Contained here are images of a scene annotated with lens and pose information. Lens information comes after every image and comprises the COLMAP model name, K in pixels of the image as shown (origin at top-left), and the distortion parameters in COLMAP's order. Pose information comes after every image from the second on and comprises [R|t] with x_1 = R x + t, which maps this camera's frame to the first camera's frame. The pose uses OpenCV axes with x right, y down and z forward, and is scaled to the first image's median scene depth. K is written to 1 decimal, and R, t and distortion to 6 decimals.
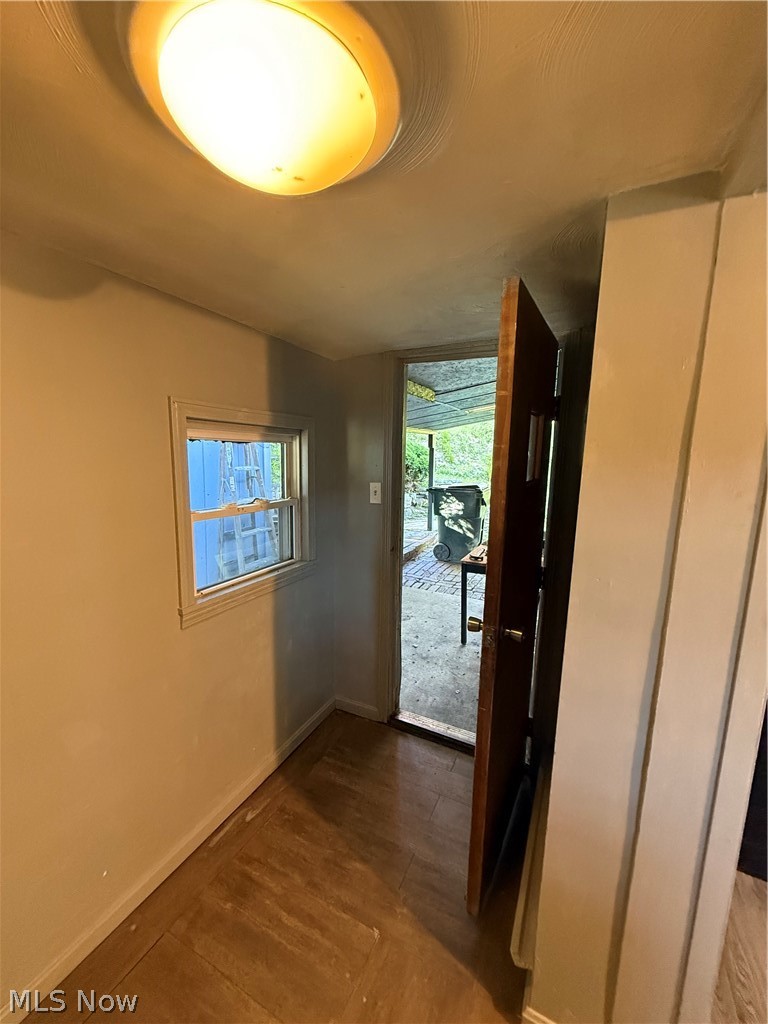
lens RADIAL K [[410.3, 0, 382.0], [0, 410.3, 513.4], [0, 0, 1]] dist [0.002097, 0.000043]
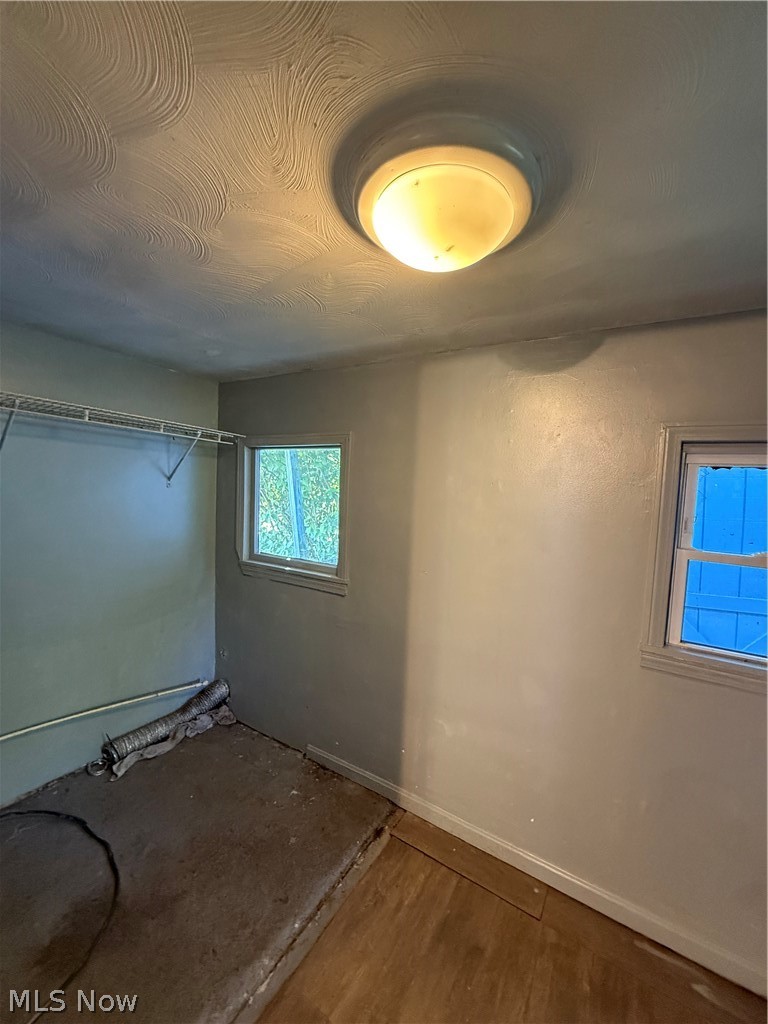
lens RADIAL K [[410.3, 0, 382.9], [0, 410.3, 510.0], [0, 0, 1]] dist [0.002097, 0.000043]
pose [[-0.089953, 0.036970, -0.995260, 0.497677], [-0.192159, 0.979890, 0.053767, -0.005631], [0.977233, 0.196084, -0.081040, 0.444622]]
